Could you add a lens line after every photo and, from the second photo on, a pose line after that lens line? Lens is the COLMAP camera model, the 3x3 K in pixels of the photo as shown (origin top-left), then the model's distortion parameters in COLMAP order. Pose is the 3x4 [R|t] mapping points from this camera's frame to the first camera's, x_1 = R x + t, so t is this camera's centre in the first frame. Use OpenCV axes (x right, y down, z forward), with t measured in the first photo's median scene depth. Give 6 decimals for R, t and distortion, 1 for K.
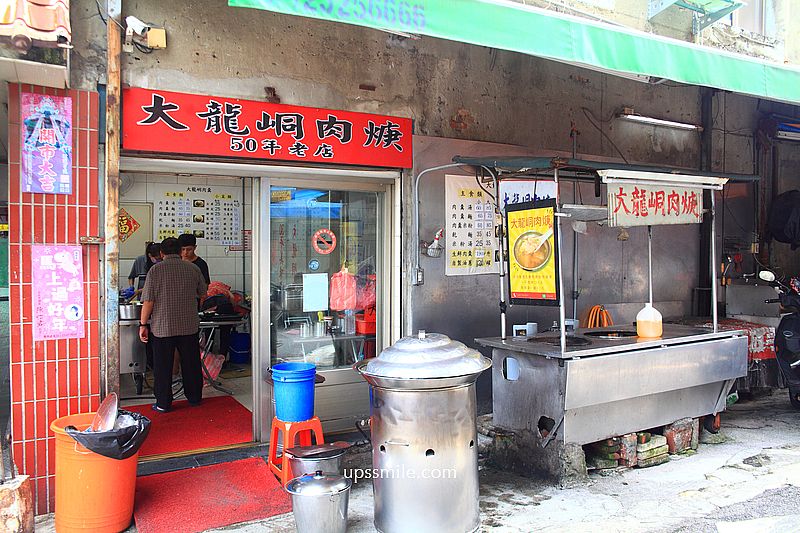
lens RADIAL K [[628.4, 0, 400.0], [0, 628.4, 266.5], [0, 0, 1]] dist [-0.097589, 0.100124]
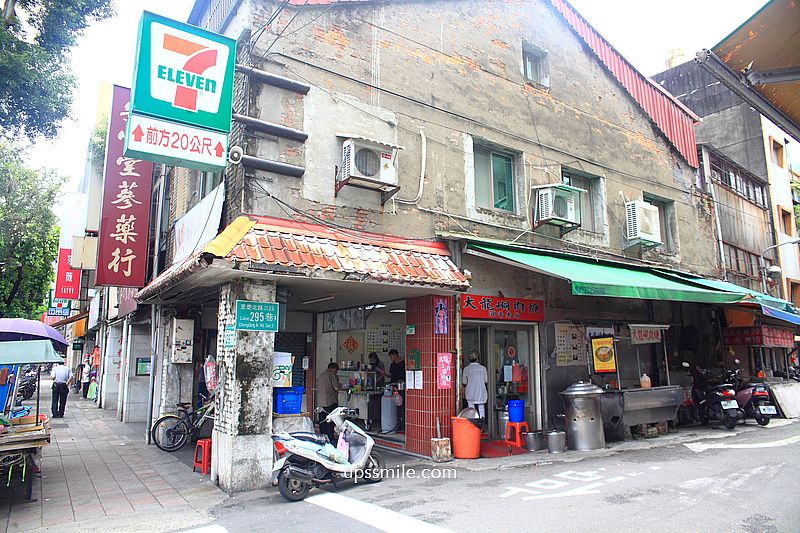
lens RADIAL K [[545.7, 0, 400.0], [0, 545.7, 266.5], [0, 0, 1]] dist [-0.107969, 0.090038]
pose [[0.996789, 0.008112, 0.079663, -0.812352], [0.008385, 0.978811, -0.204592, 0.069556], [-0.079635, 0.204603, 0.975600, -1.202494]]
